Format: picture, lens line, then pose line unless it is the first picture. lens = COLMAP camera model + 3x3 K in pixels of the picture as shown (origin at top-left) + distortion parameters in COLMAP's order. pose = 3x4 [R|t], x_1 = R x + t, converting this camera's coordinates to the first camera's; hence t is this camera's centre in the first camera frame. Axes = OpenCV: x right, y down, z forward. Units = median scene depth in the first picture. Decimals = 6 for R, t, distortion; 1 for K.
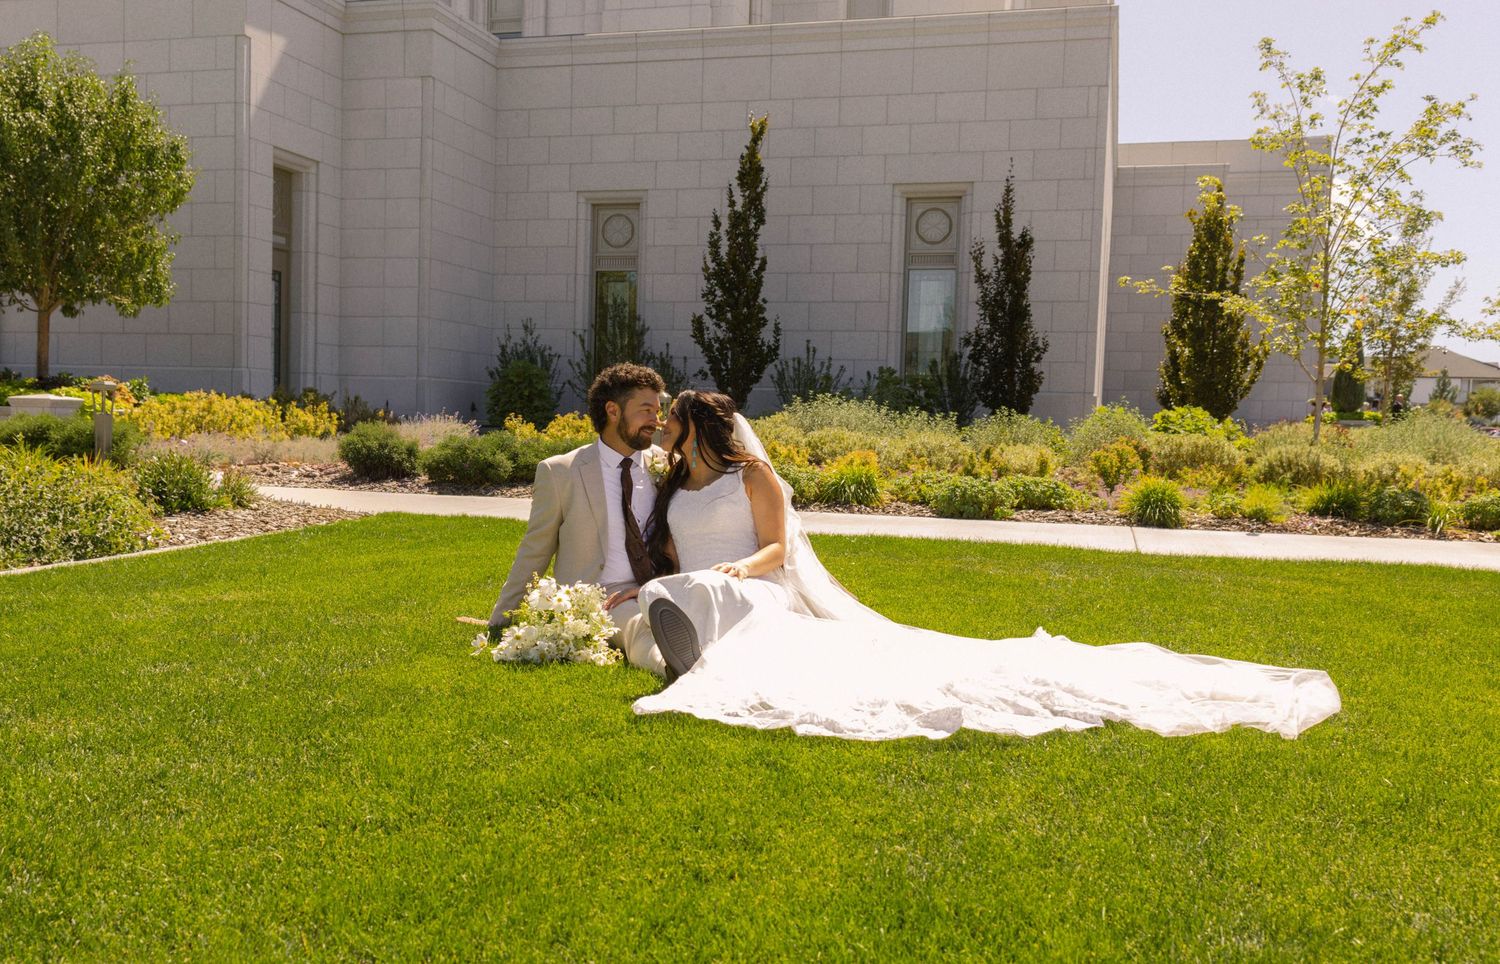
lens RADIAL K [[1455.0, 0, 644.4], [0, 1455.0, 509.6], [0, 0, 1]] dist [0.014037, -0.045408]
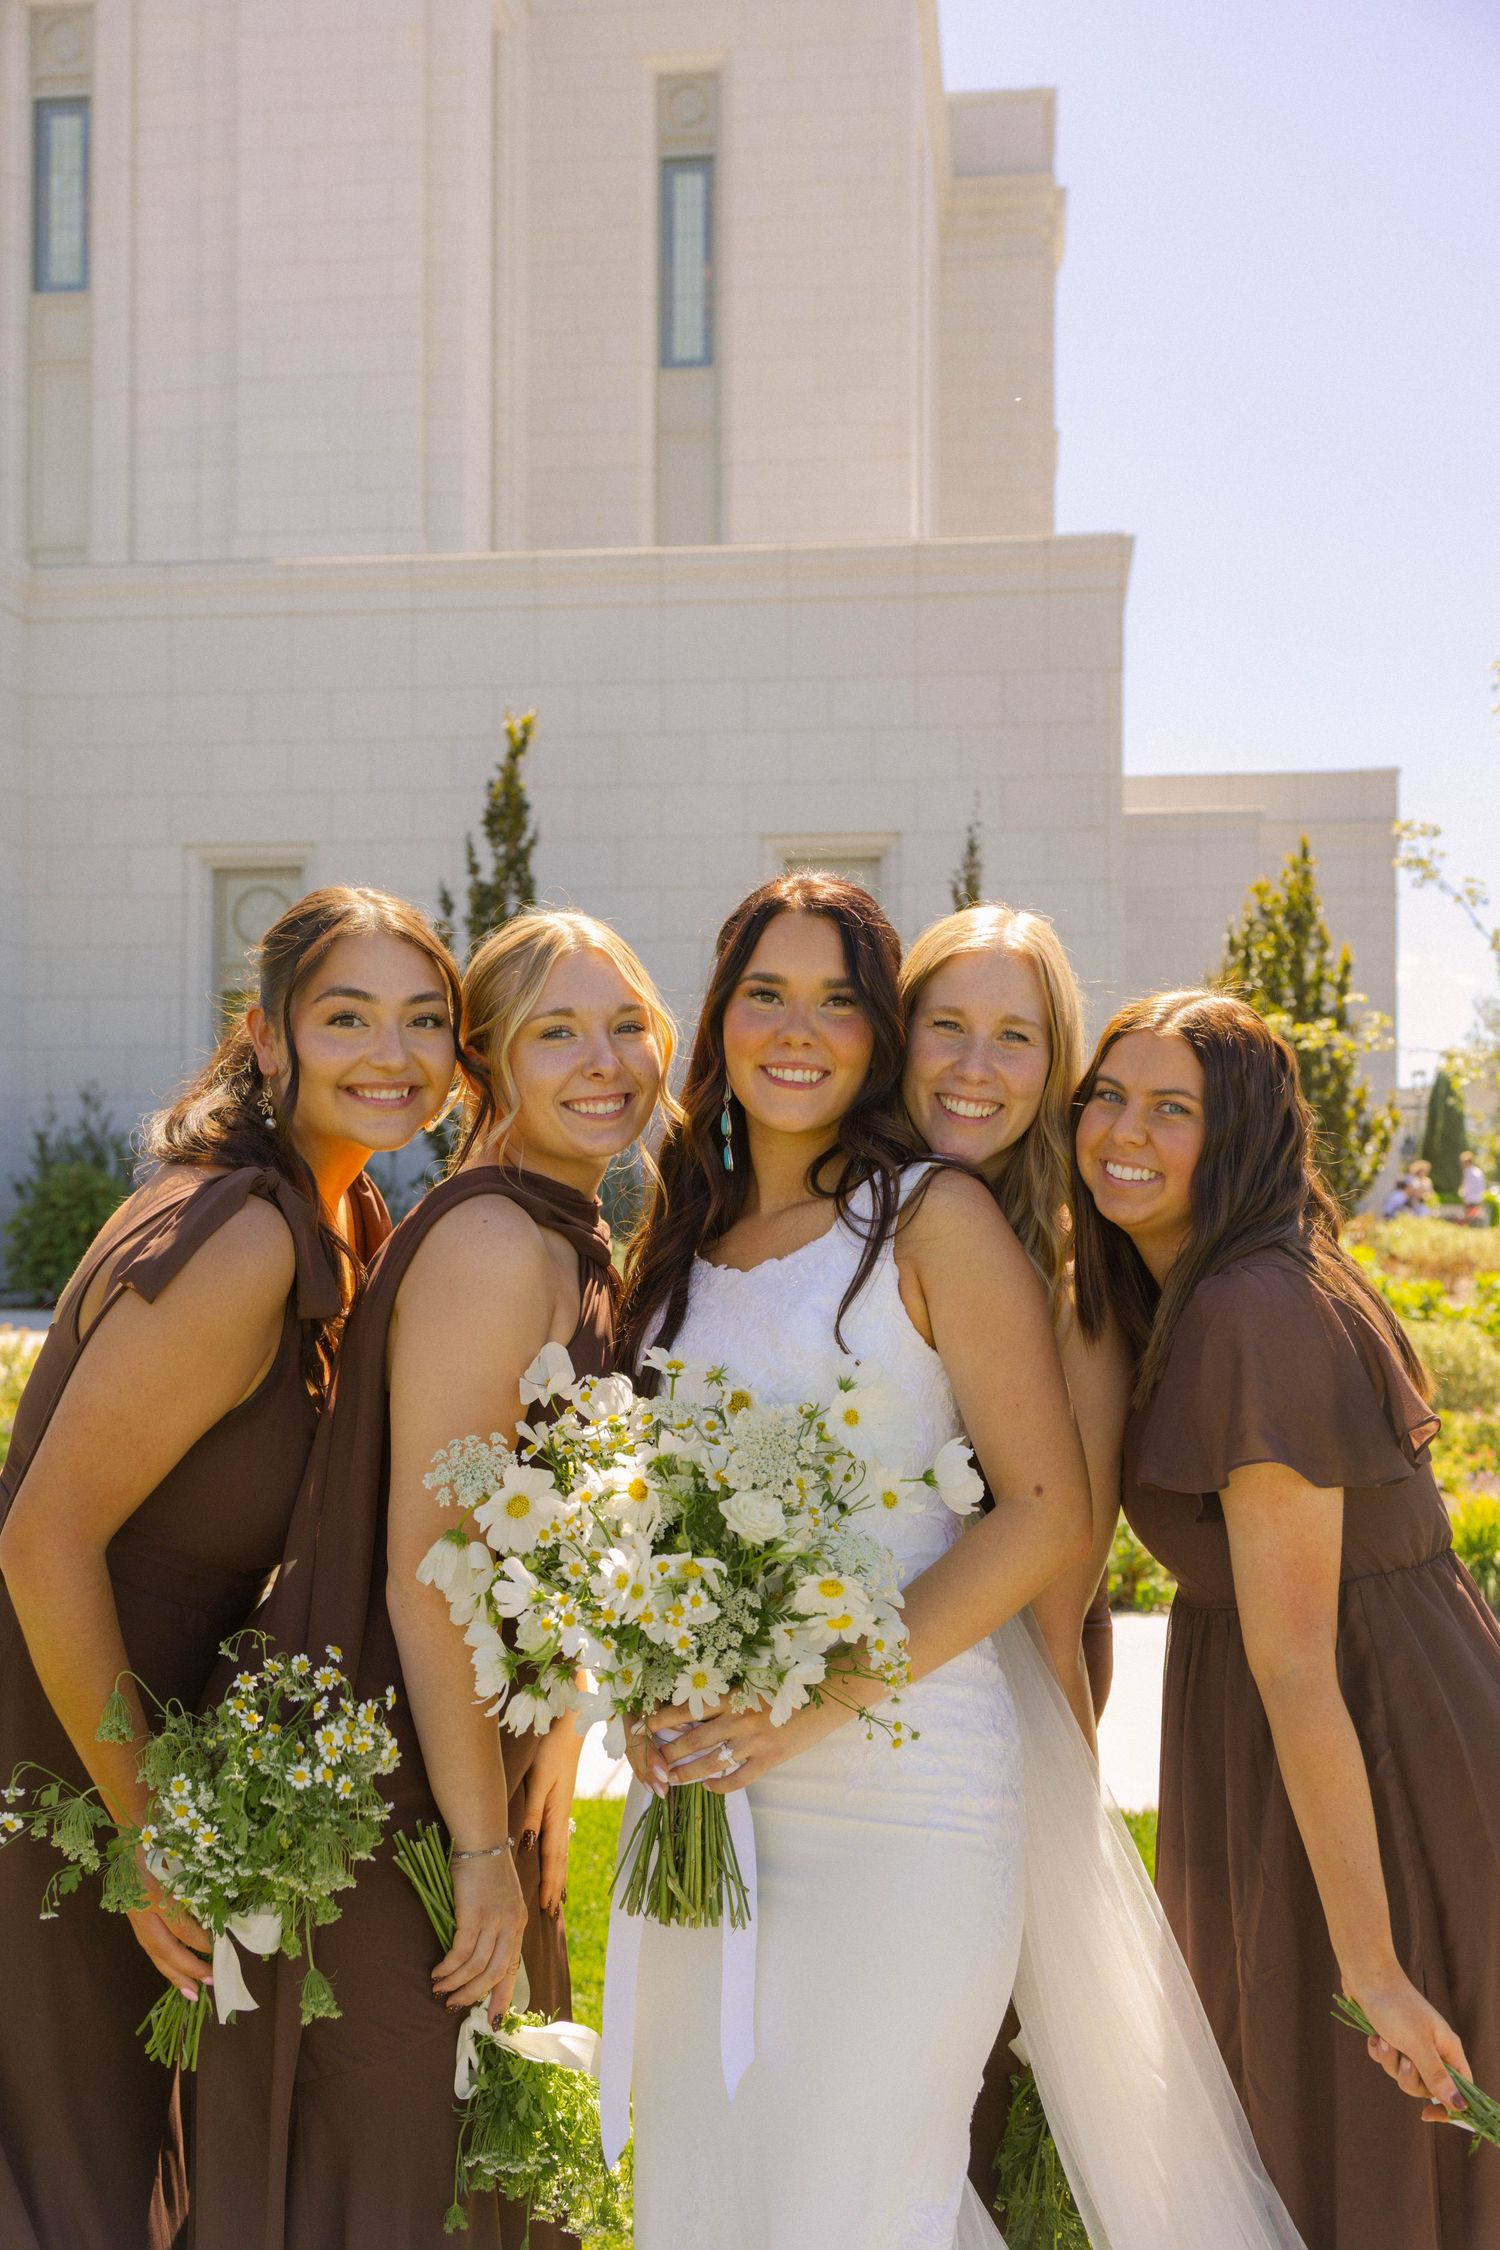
lens RADIAL K [[2243.7, 0, 776.7], [0, 2243.7, 1133.3], [0, 0, 1]] dist [0.012560, -0.009602]
pose [[0.980773, -0.020279, 0.194095, 0.006483], [0.037419, 0.995674, -0.085051, -0.036829], [-0.191531, 0.090678, 0.977289, 0.170566]]
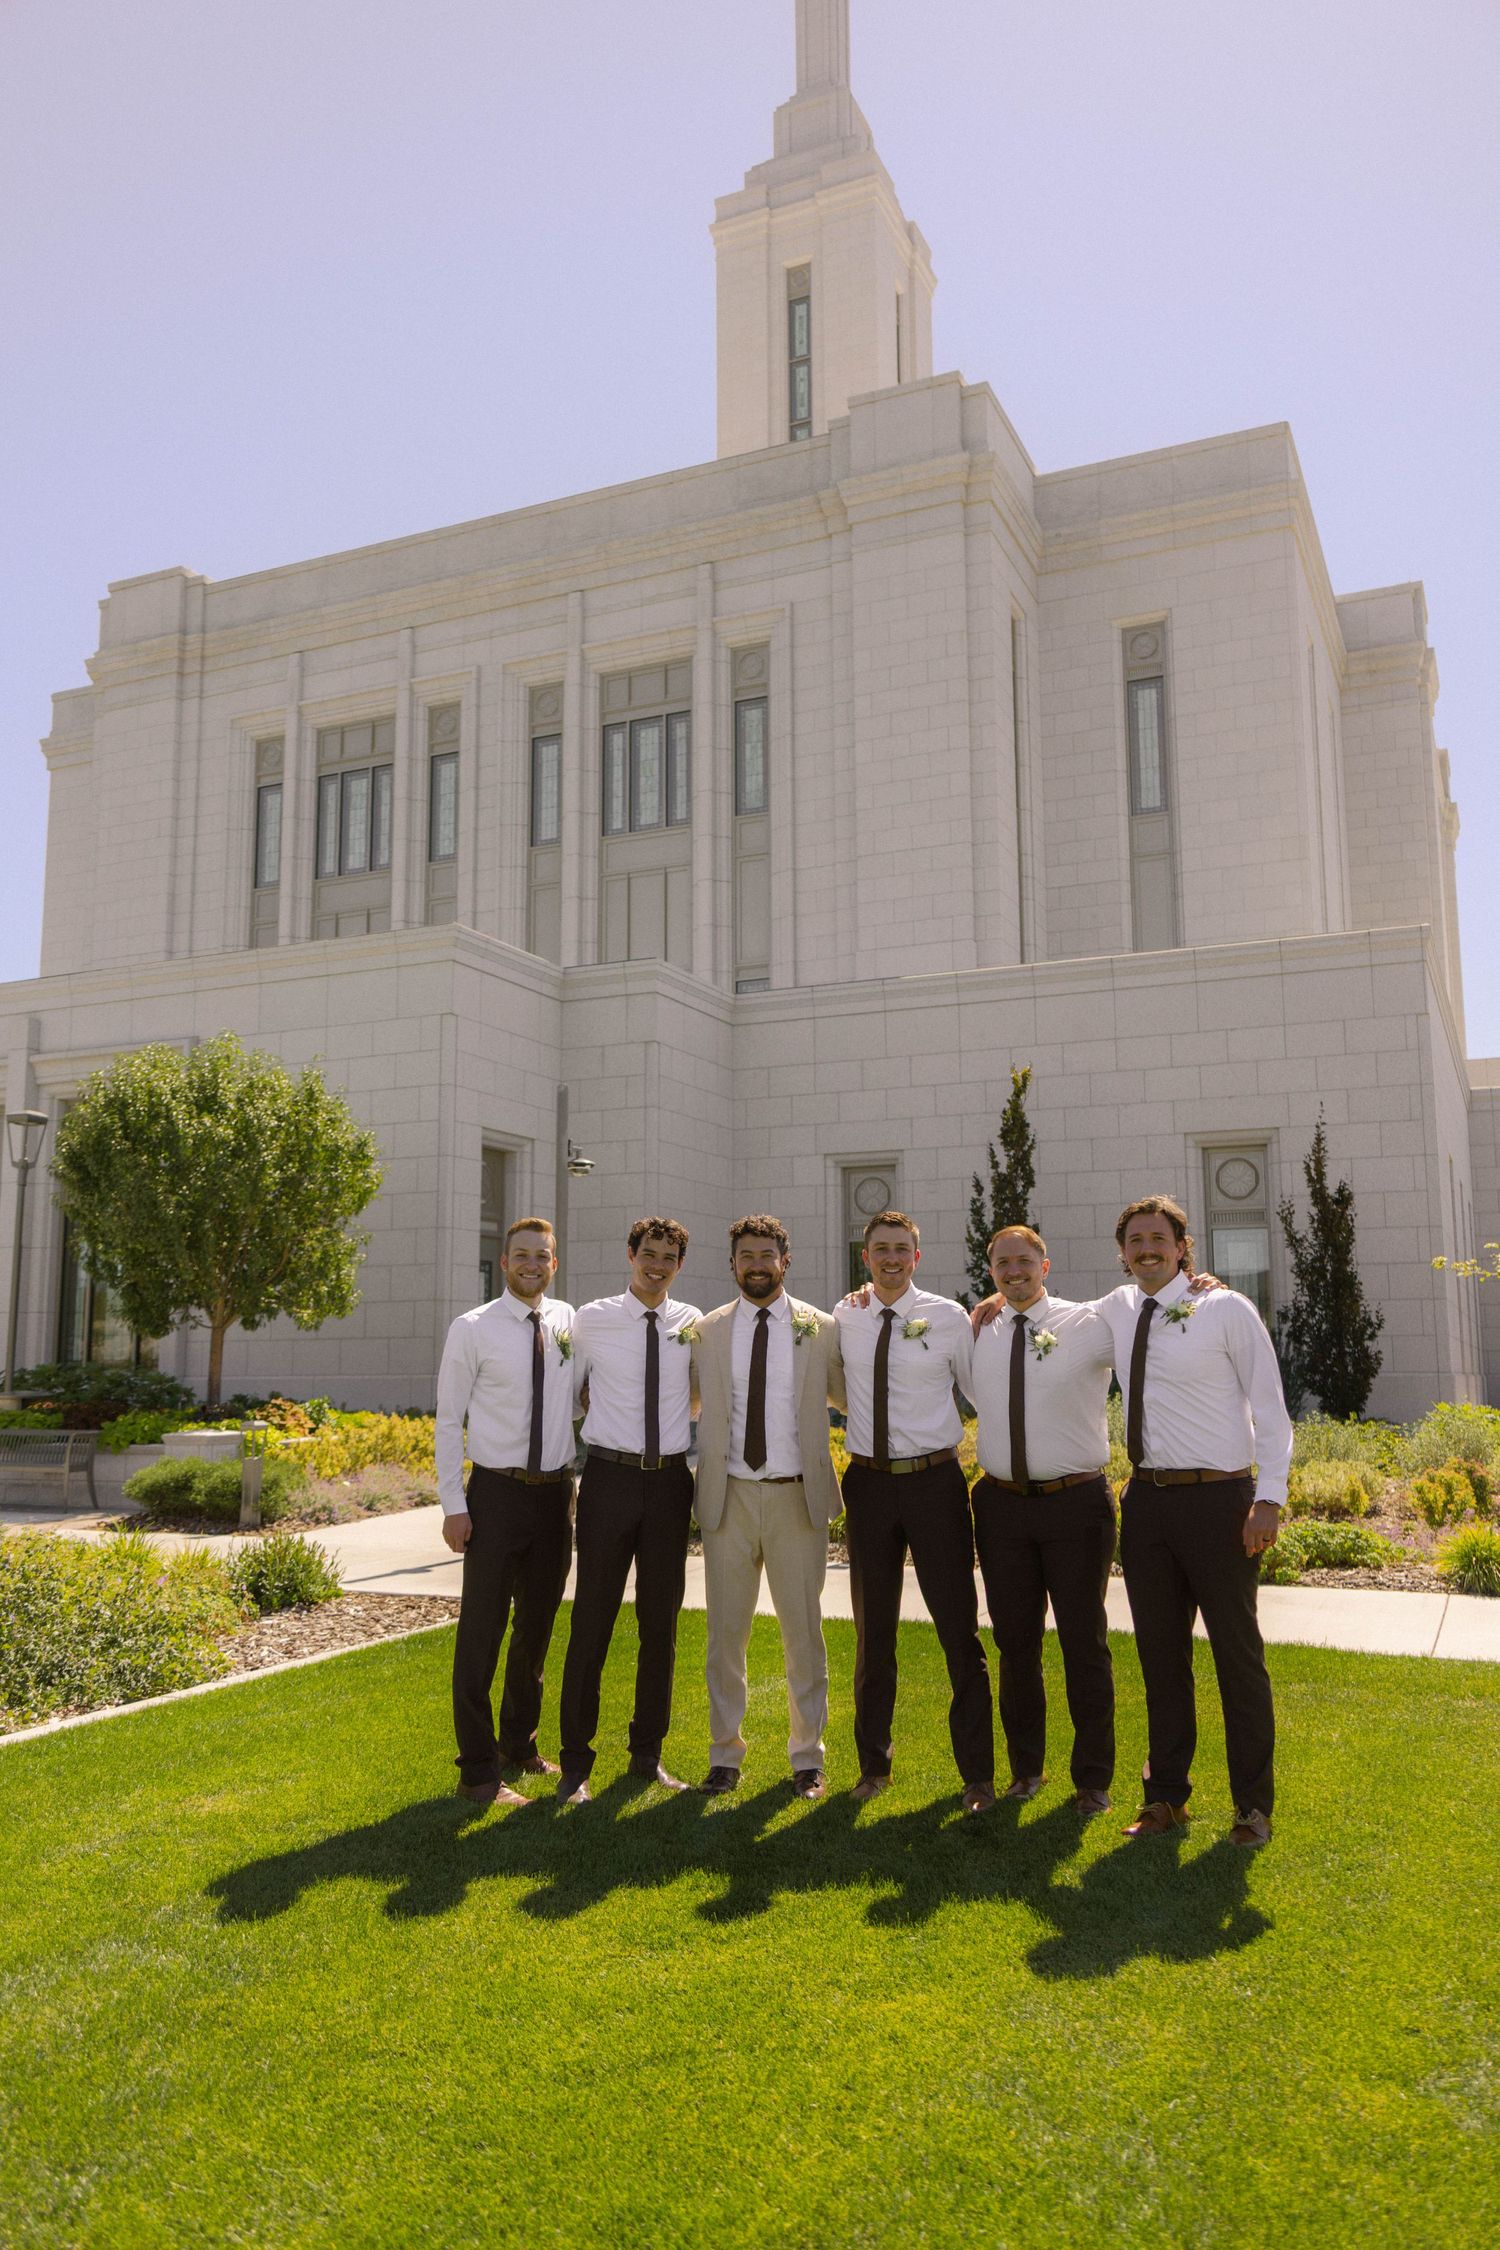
lens RADIAL K [[1672.7, 0, 757.6], [0, 1672.7, 1127.5], [0, 0, 1]] dist [-0.004628, -0.003745]
pose [[0.992538, -0.046094, -0.112892, 0.032764], [0.021330, 0.977157, -0.211446, -0.023634], [0.120059, 0.207460, 0.970848, 0.005466]]
